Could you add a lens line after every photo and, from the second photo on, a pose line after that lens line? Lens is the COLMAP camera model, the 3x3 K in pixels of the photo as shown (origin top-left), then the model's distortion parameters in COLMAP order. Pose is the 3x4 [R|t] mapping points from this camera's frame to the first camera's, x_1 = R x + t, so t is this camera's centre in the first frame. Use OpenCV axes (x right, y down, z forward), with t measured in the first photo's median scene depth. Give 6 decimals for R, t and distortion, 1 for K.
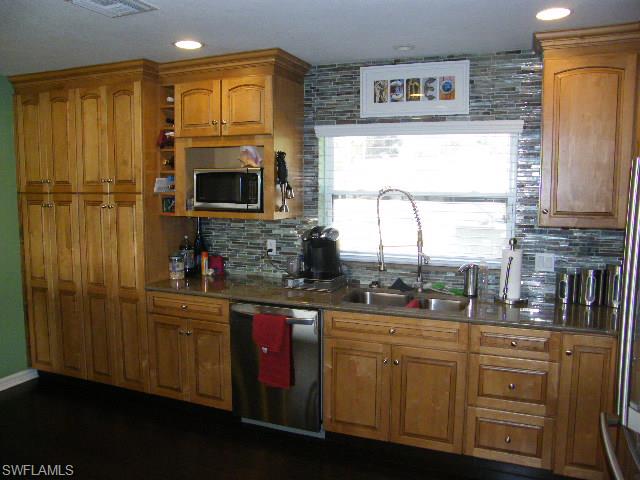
lens RADIAL K [[527.0, 0, 320.0], [0, 527.0, 240.0], [0, 0, 1]] dist [-0.149444, 0.137826]
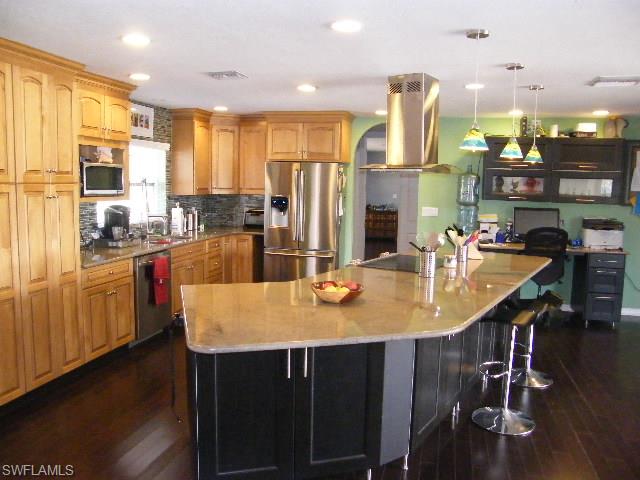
lens RADIAL K [[527.0, 0, 320.0], [0, 527.0, 240.0], [0, 0, 1]] dist [-0.149444, 0.137826]
pose [[-0.154334, -0.117288, 0.981032, -1.536409], [0.079142, 0.988271, 0.130604, -0.072522], [-0.984844, 0.097797, -0.143241, 0.663756]]
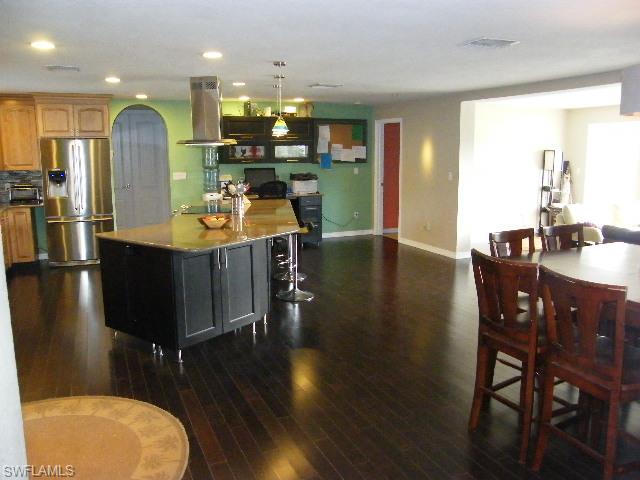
lens RADIAL K [[527.0, 0, 320.0], [0, 527.0, 240.0], [0, 0, 1]] dist [-0.149444, 0.137826]
pose [[-0.722540, -0.113715, 0.681912, -1.821845], [0.072805, 0.968378, 0.238629, -0.130154], [-0.687484, 0.222065, -0.691413, 1.244910]]
